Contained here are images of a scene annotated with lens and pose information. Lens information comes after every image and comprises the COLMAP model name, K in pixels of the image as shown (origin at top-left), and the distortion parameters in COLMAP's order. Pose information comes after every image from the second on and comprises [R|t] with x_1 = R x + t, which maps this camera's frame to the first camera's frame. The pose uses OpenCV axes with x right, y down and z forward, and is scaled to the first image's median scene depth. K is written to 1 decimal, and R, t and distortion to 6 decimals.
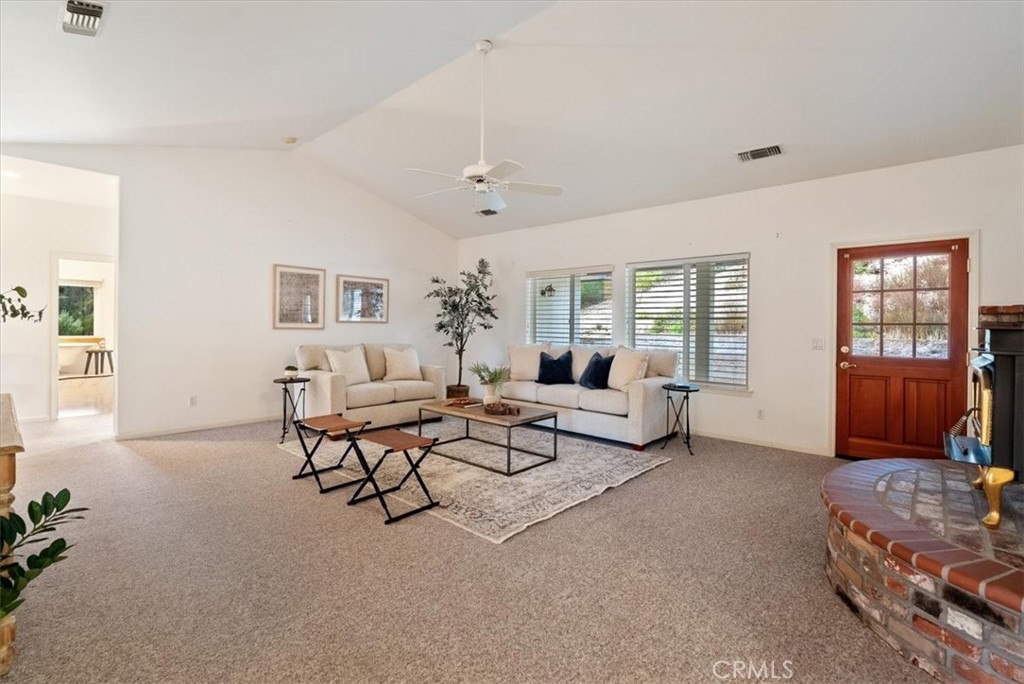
lens RADIAL K [[463.9, 0, 512.5], [0, 463.9, 325.2], [0, 0, 1]] dist [-0.001043, -0.000065]
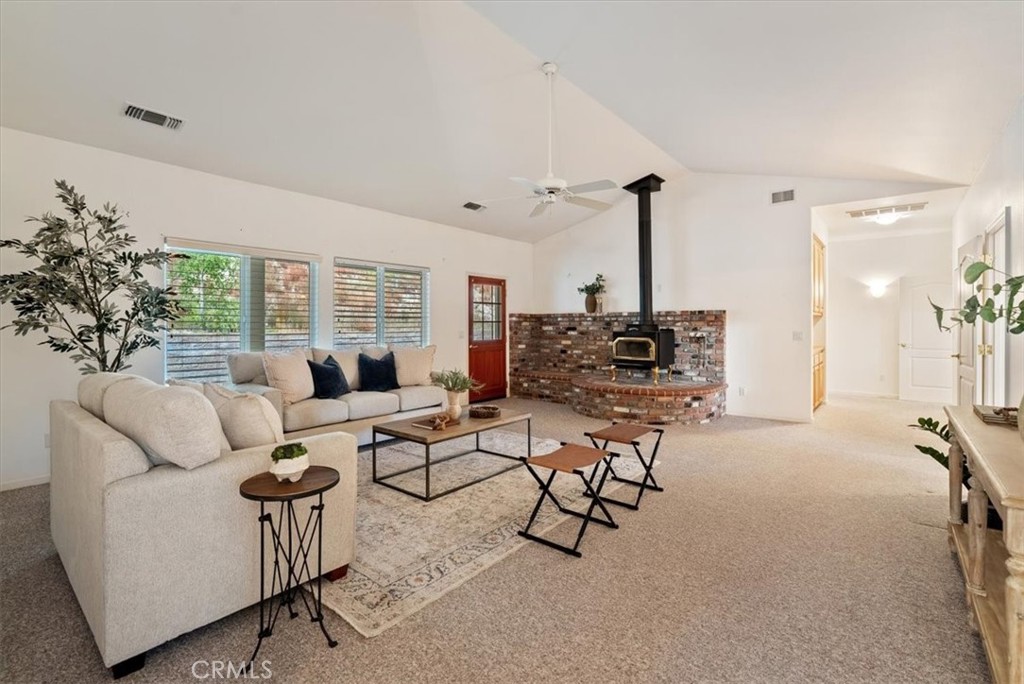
lens RADIAL K [[463.9, 0, 512.5], [0, 463.9, 325.2], [0, 0, 1]] dist [-0.001043, -0.000065]
pose [[-0.041433, -0.014197, 0.999040, -0.987478], [-0.001518, 0.999899, 0.014146, -0.013901], [-0.999140, -0.000930, -0.041450, 0.975621]]
